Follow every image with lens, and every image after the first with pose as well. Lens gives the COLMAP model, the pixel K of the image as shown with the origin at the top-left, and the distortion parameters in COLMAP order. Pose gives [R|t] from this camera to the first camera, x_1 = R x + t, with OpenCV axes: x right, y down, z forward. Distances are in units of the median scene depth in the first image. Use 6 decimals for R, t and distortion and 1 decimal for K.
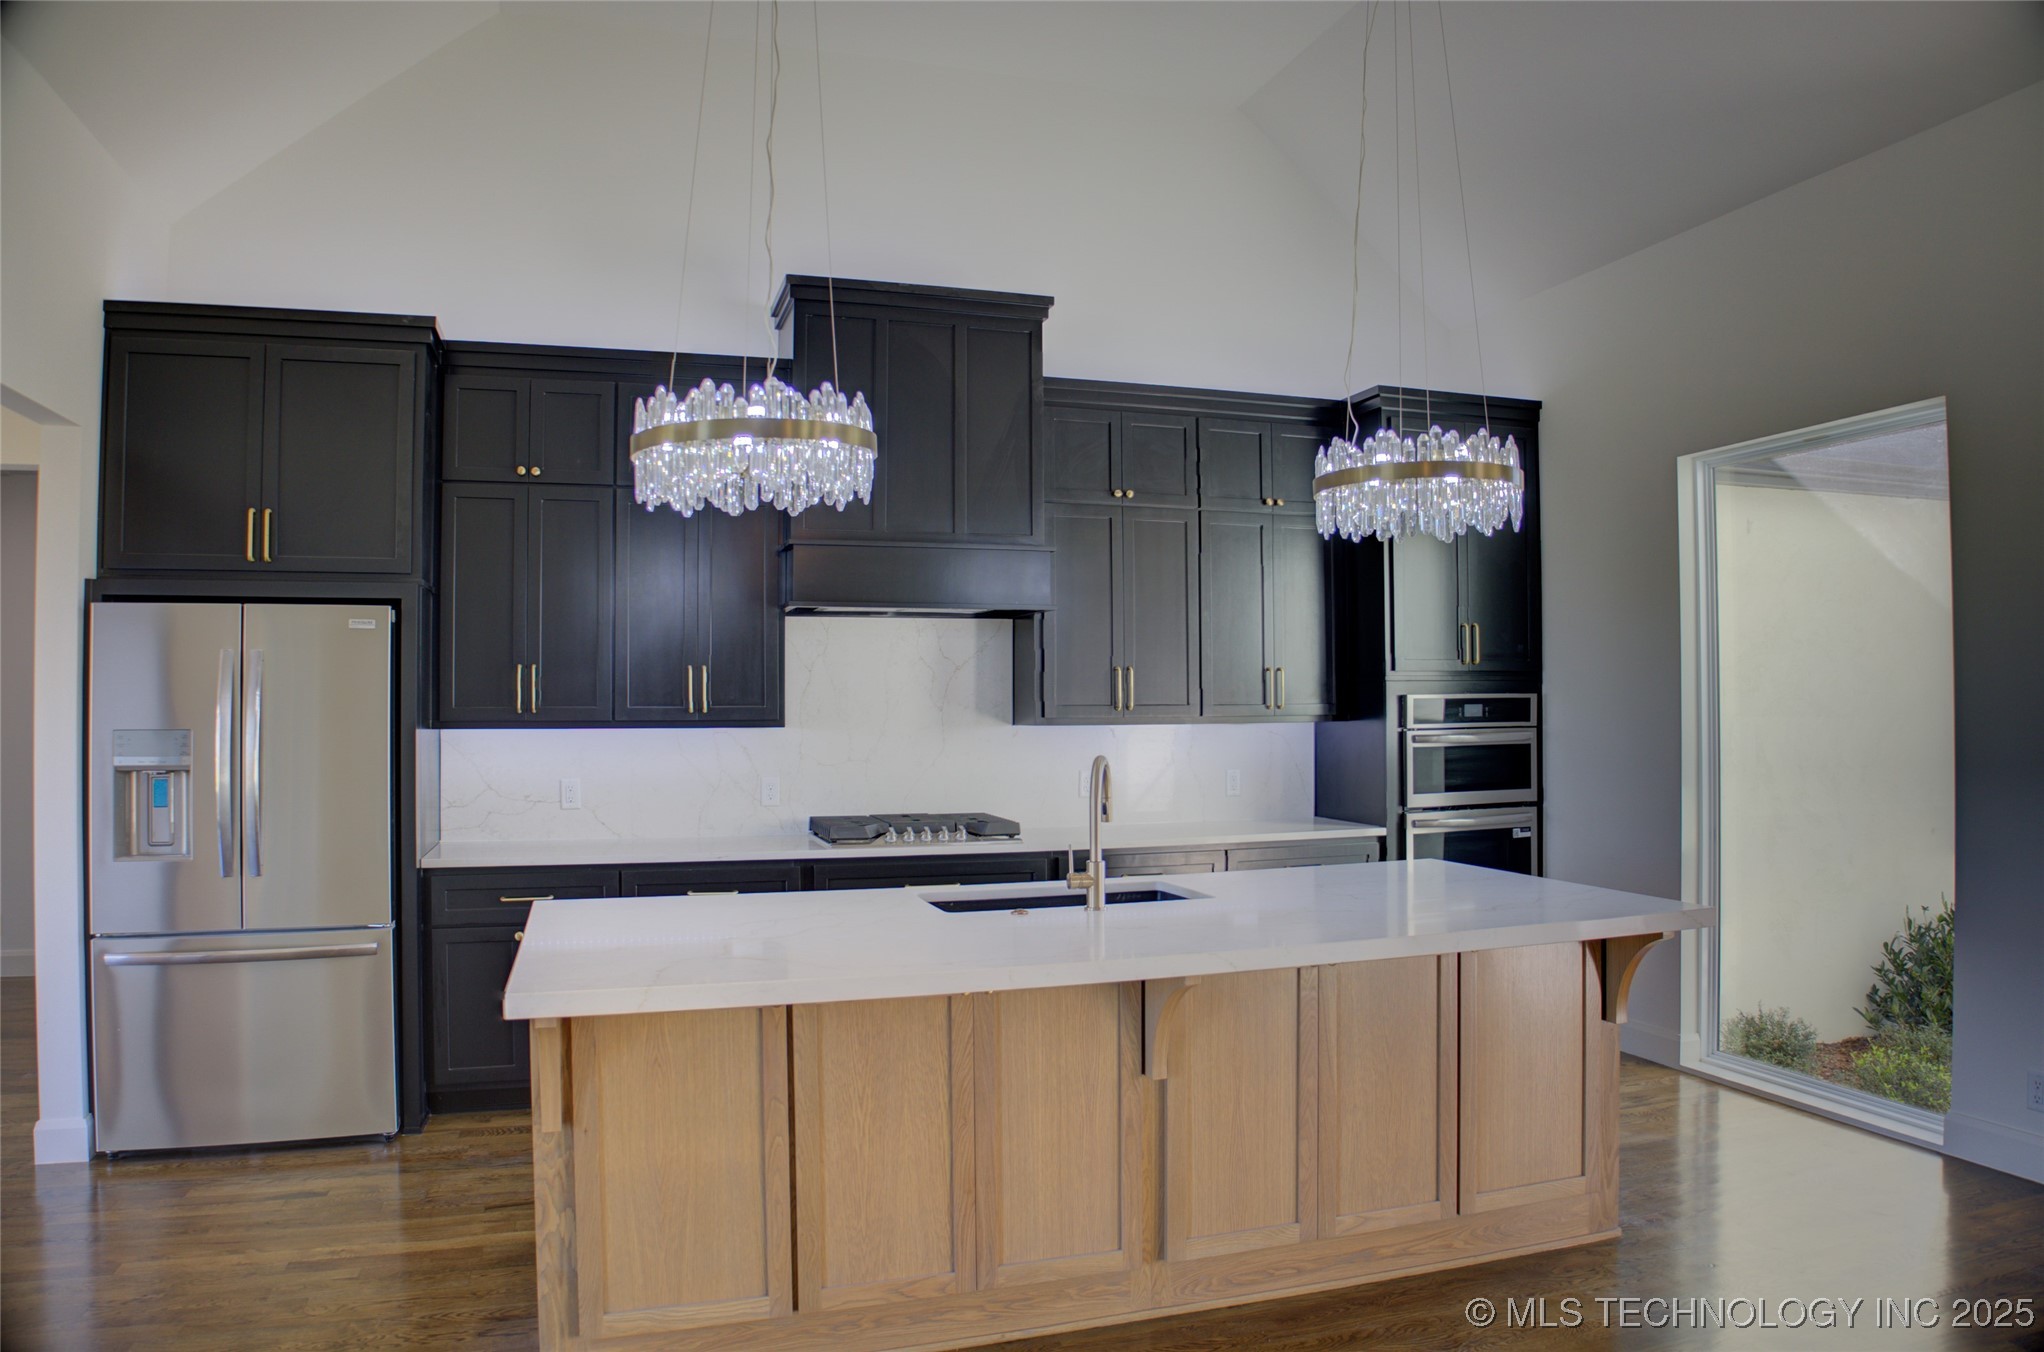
lens RADIAL K [[1349.7, 0, 1022.0], [0, 1349.7, 676.0], [0, 0, 1]] dist [-0.181405, 0.117957]
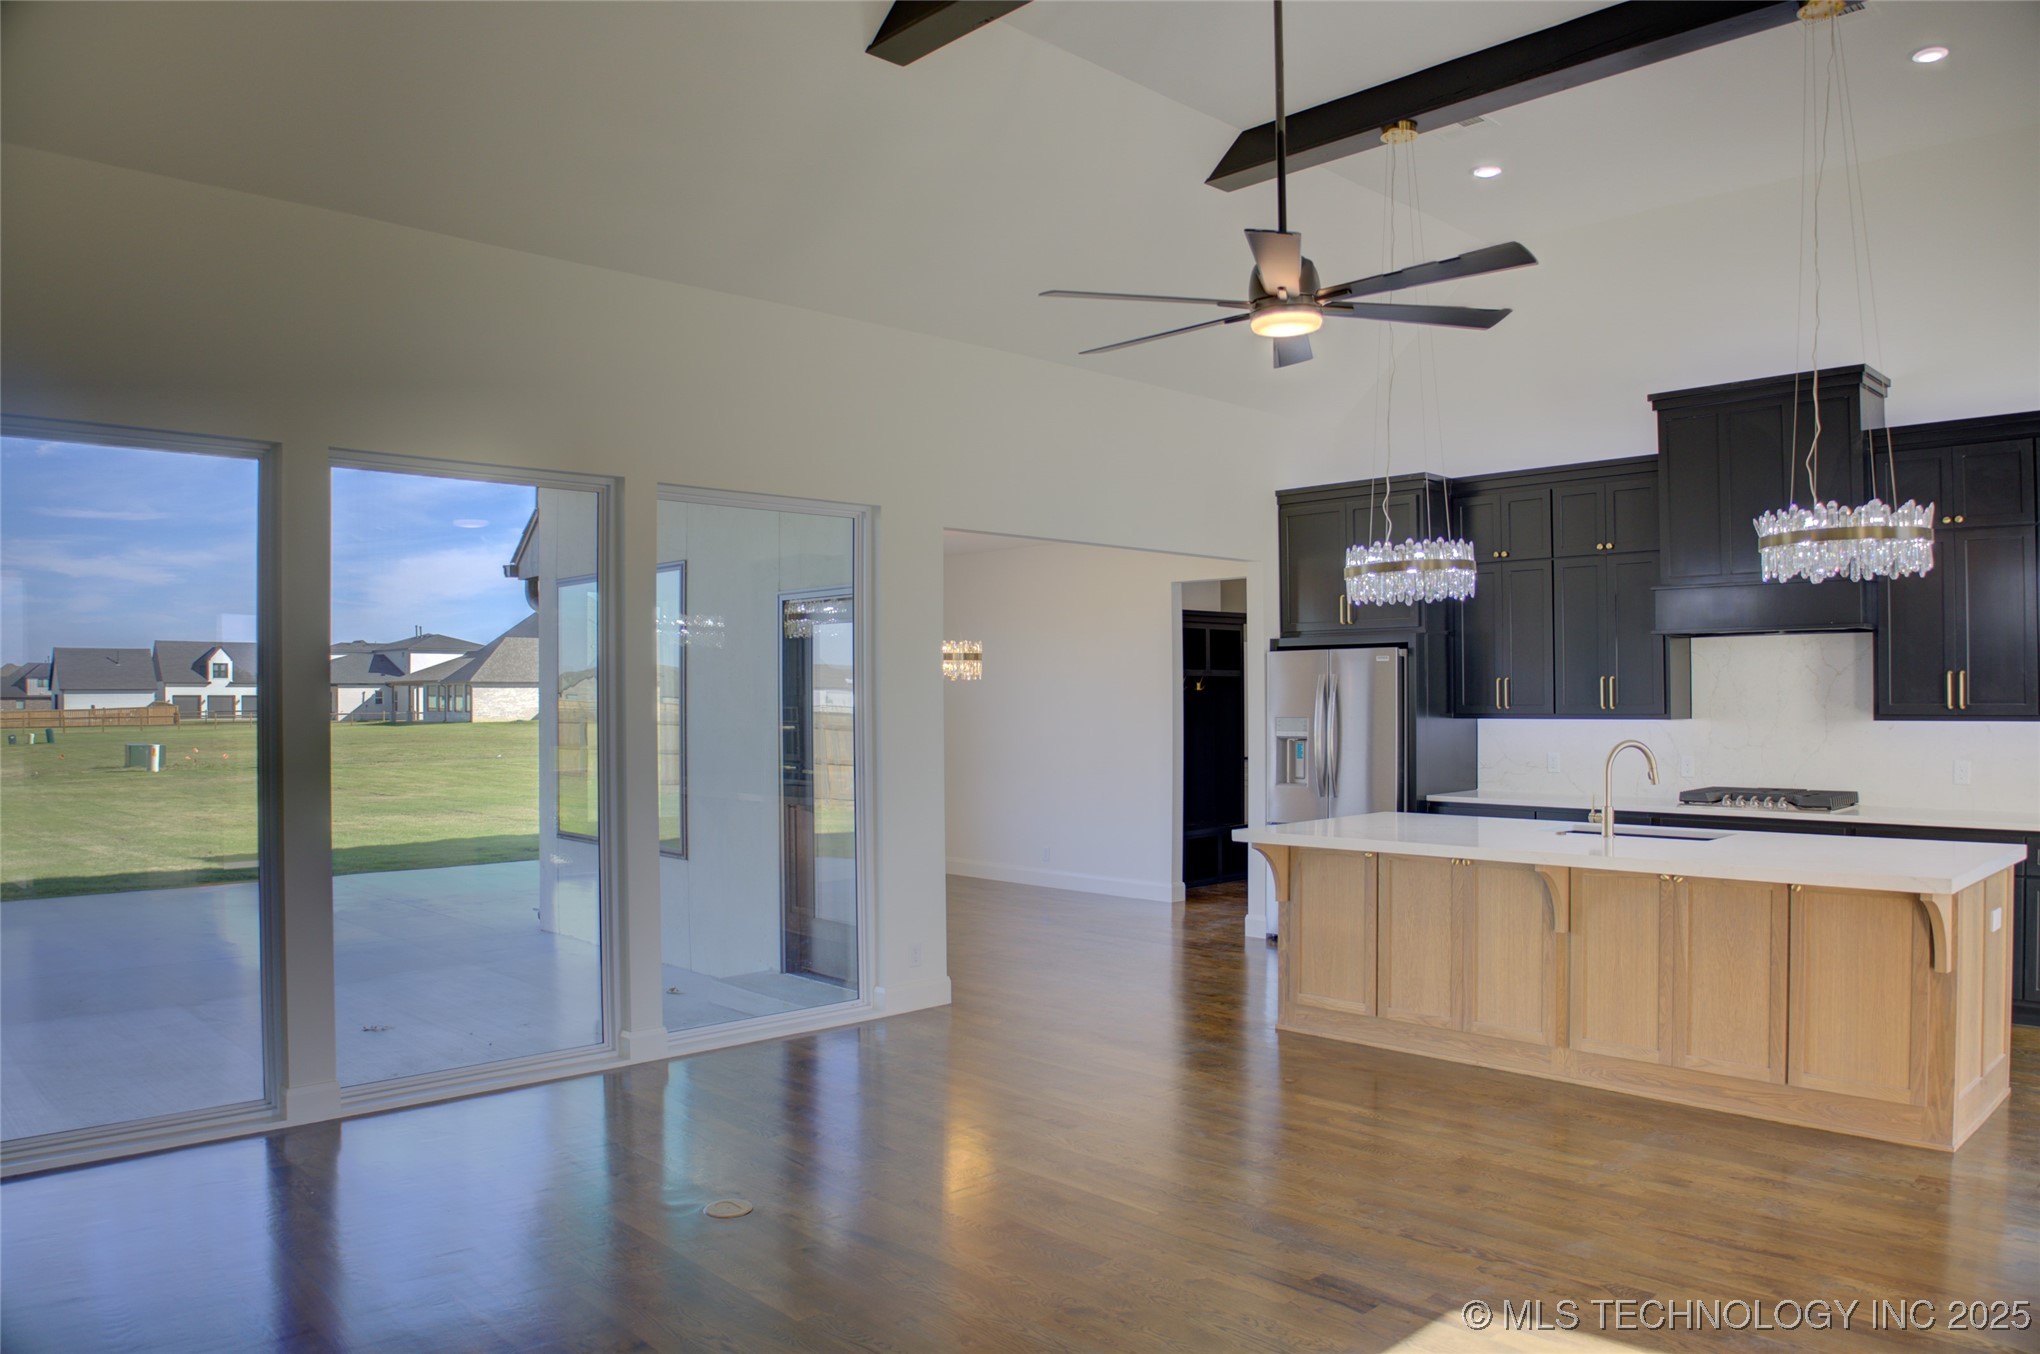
lens RADIAL K [[1416.9, 0, 1024.8], [0, 1416.9, 688.8], [0, 0, 1]] dist [-0.124269, 0.049794]
pose [[0.443409, -0.002370, -0.896316, 0.920572], [0.022575, 0.999709, 0.008525, -0.022753], [0.896035, -0.024014, 0.443334, -0.252641]]
